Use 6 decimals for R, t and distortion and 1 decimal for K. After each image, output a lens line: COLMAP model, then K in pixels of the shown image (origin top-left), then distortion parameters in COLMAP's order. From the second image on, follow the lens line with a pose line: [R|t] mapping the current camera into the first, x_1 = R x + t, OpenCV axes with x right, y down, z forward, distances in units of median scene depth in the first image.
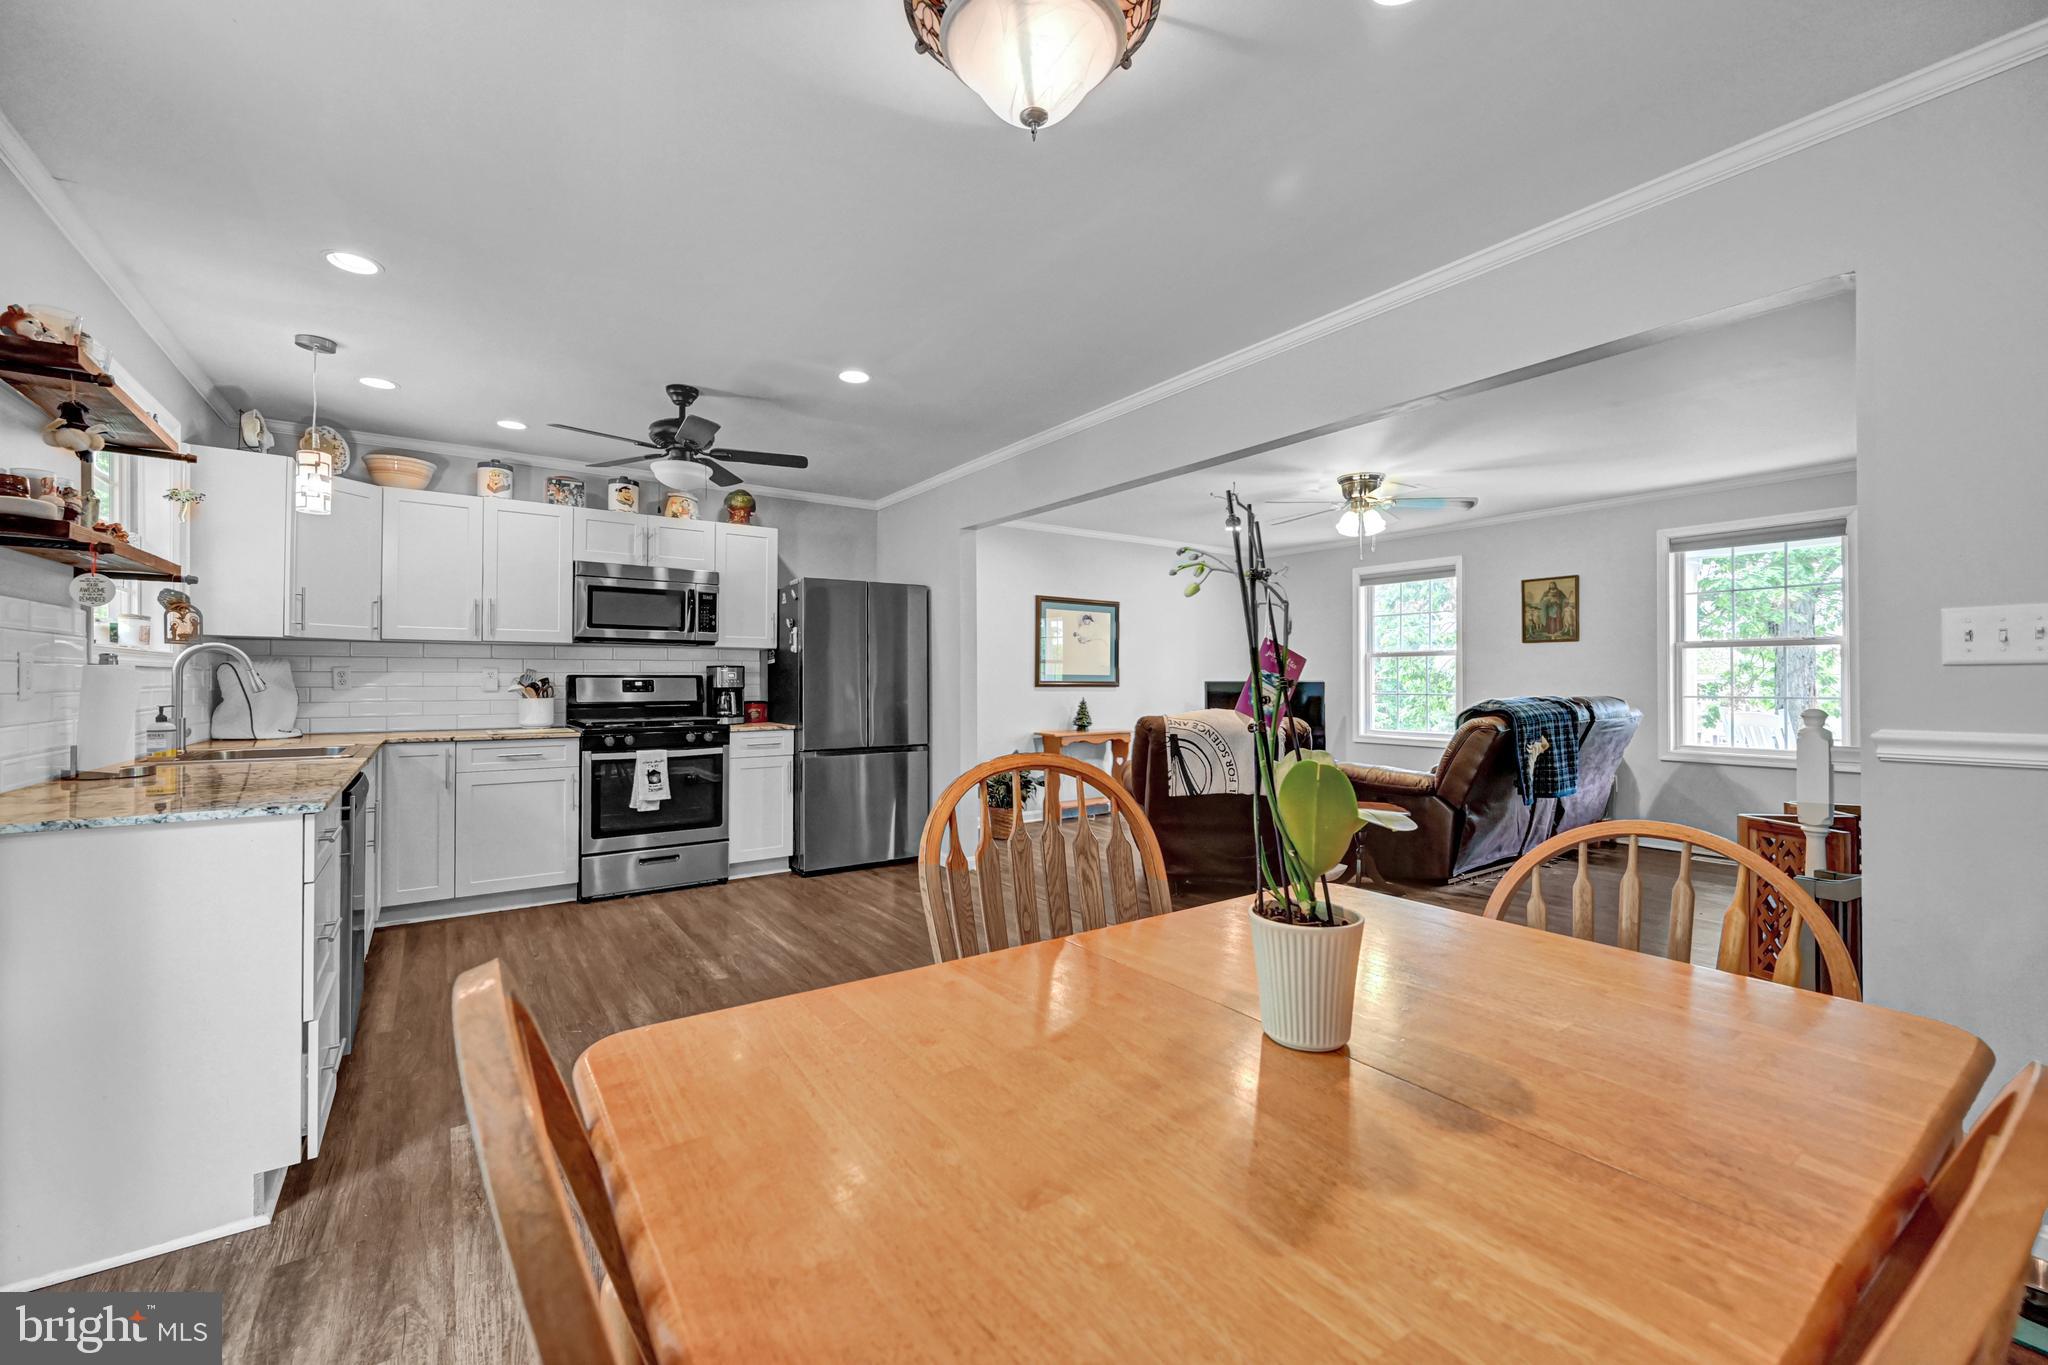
lens RADIAL K [[840.6, 0, 1018.6], [0, 840.6, 670.4], [0, 0, 1]] dist [-0.000228, -0.000034]
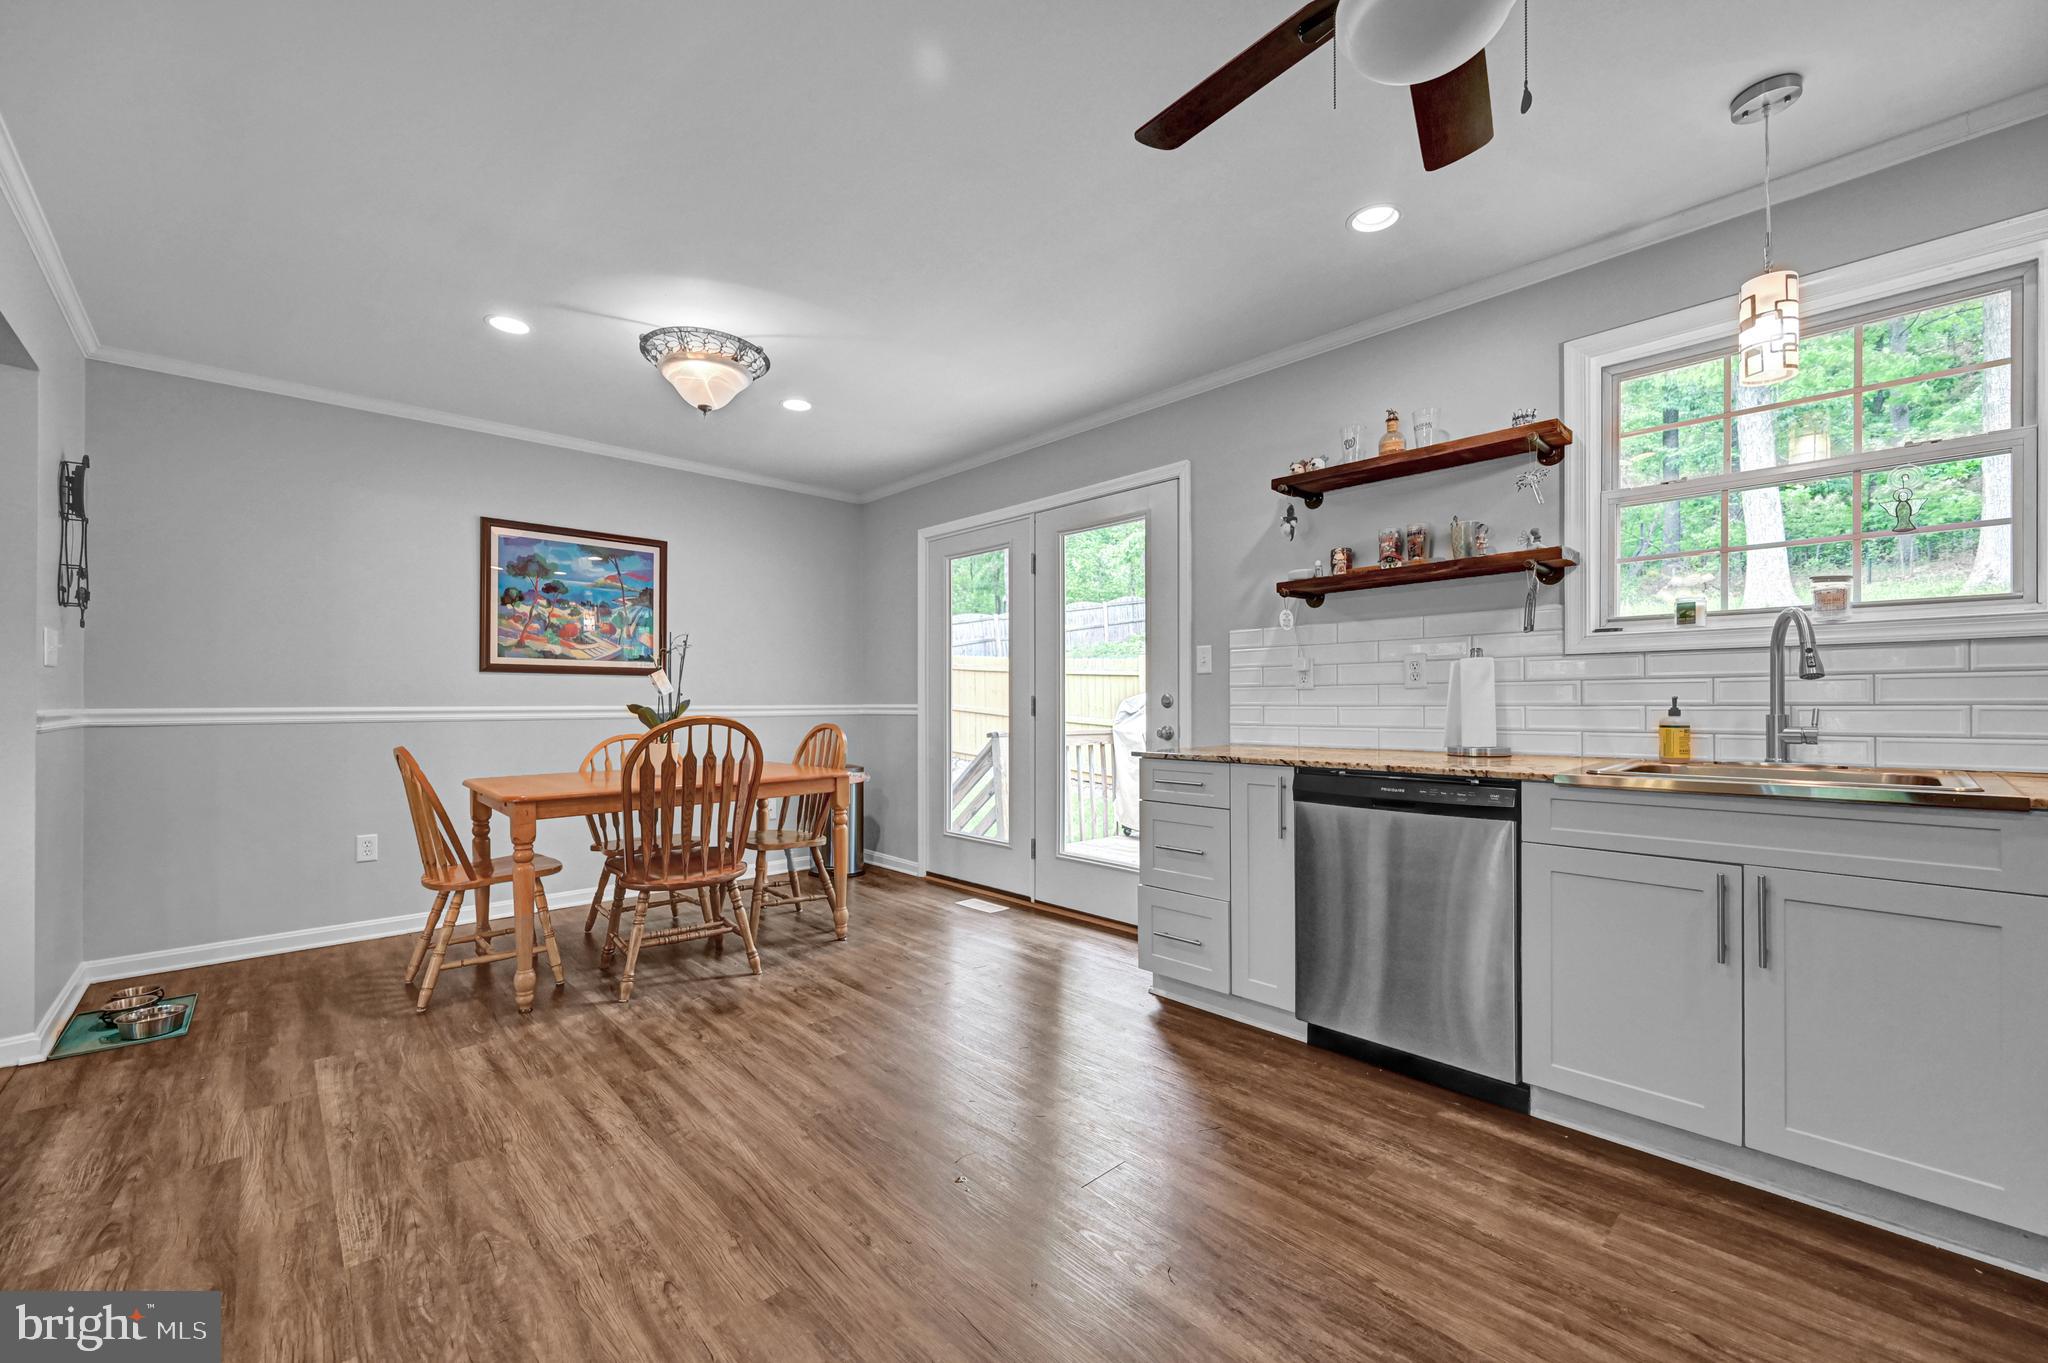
lens RADIAL K [[813.9, 0, 1023.9], [0, 813.9, 700.1], [0, 0, 1]] dist [-0.002400, -0.000174]
pose [[-0.991760, 0.005510, -0.127988, -0.185382], [0.007498, 0.999858, -0.015061, 0.036667], [0.127887, -0.015897, -0.991661, 1.177678]]
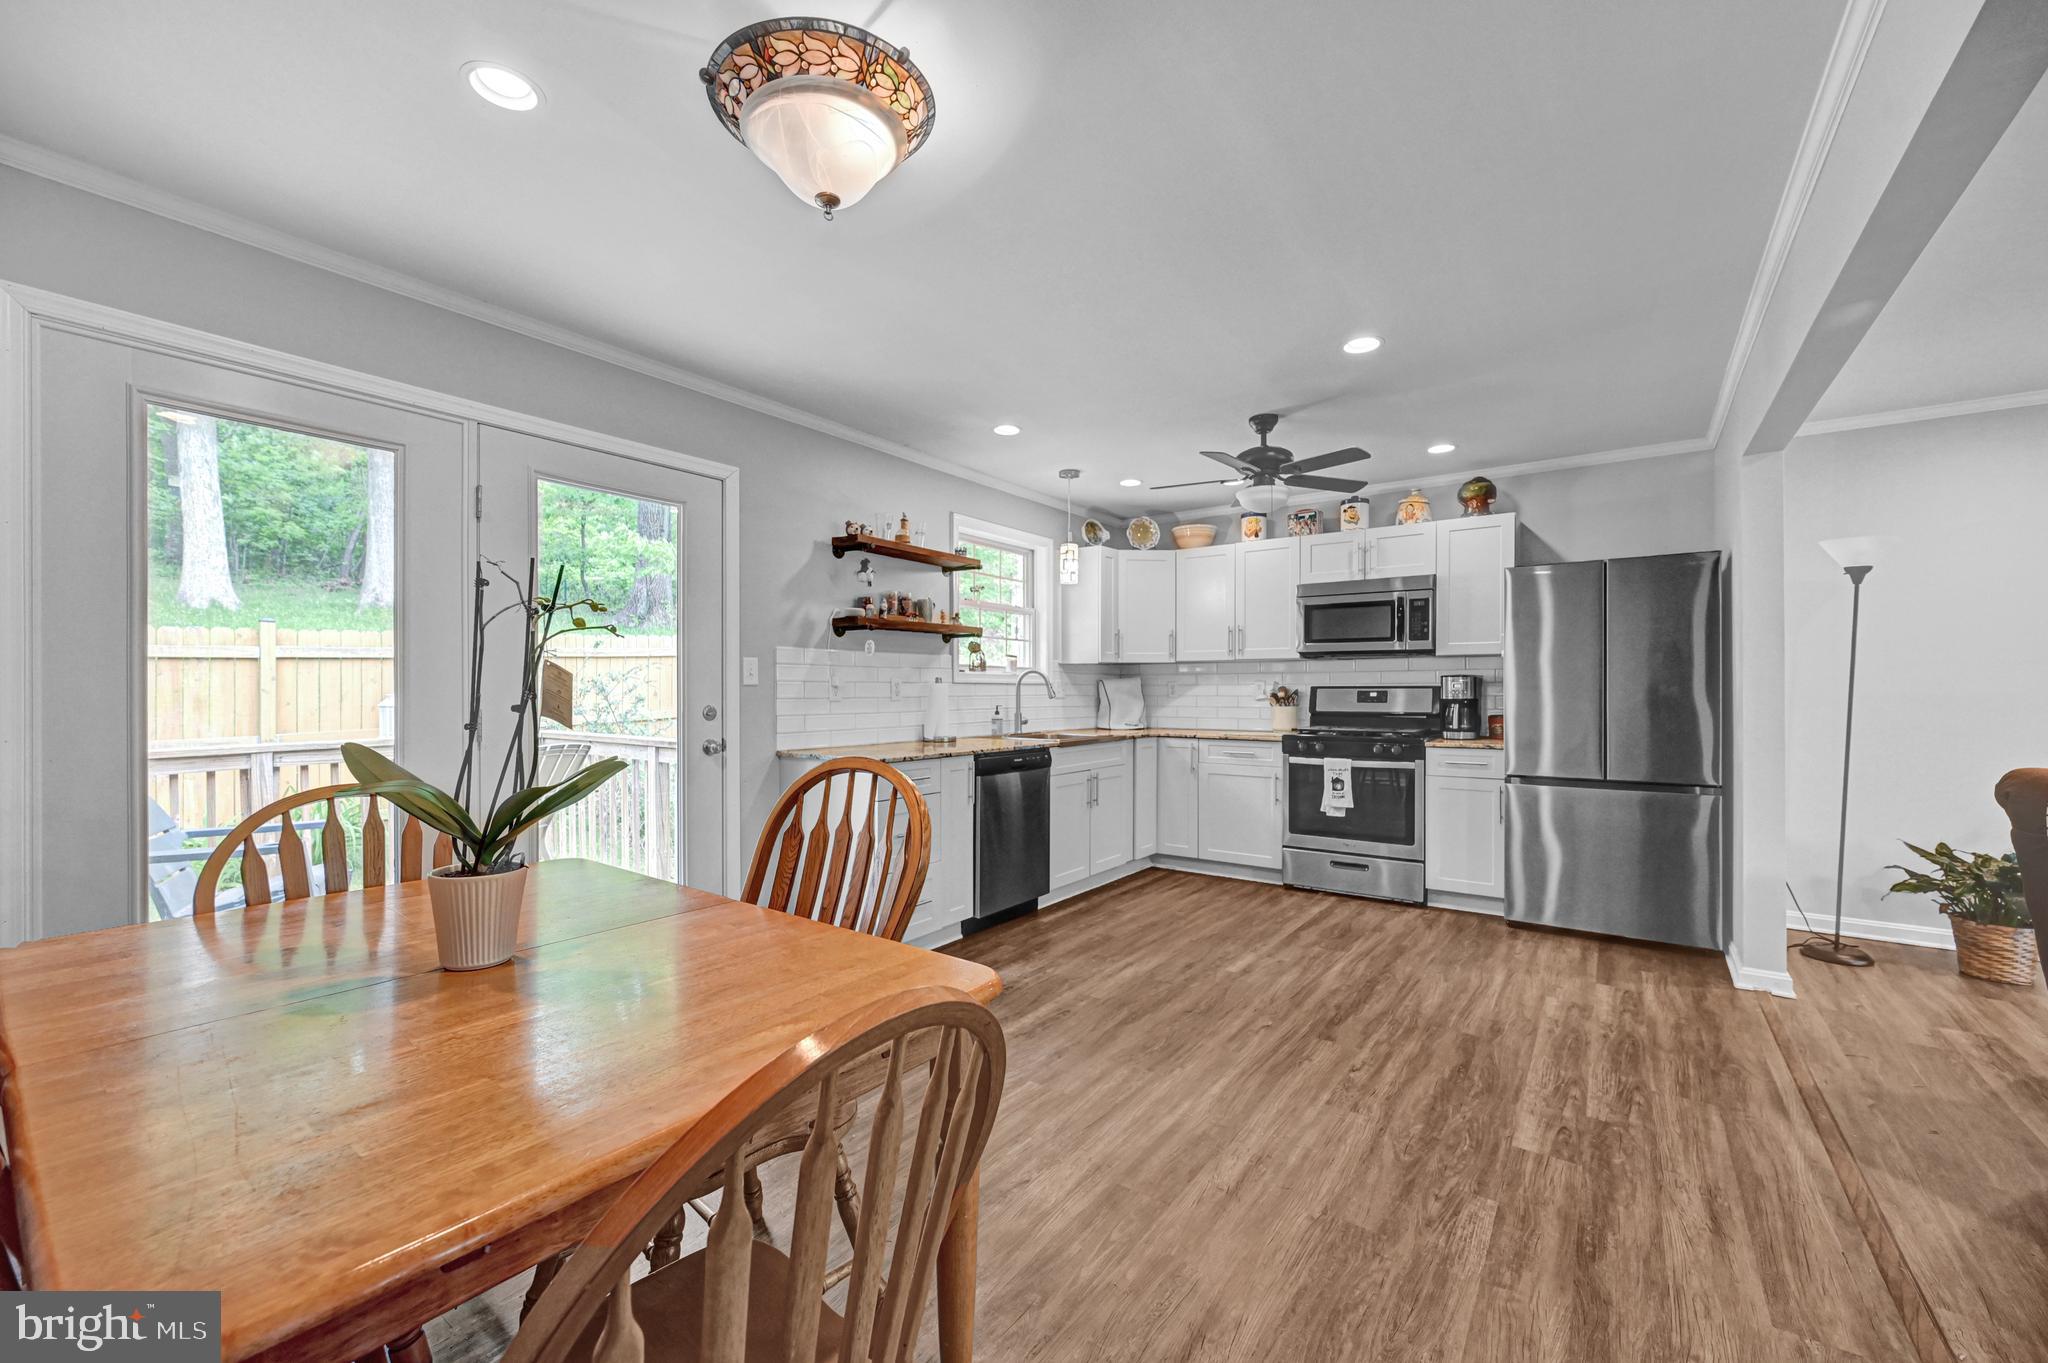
lens RADIAL K [[813.9, 0, 1020.5], [0, 813.9, 694.4], [0, 0, 1]] dist [-0.002400, -0.000174]
pose [[0.308248, 0.006076, -0.951287, 0.442956], [0.010861, 0.999892, 0.009905, 0.001498], [0.951244, -0.013385, 0.308149, 0.350395]]
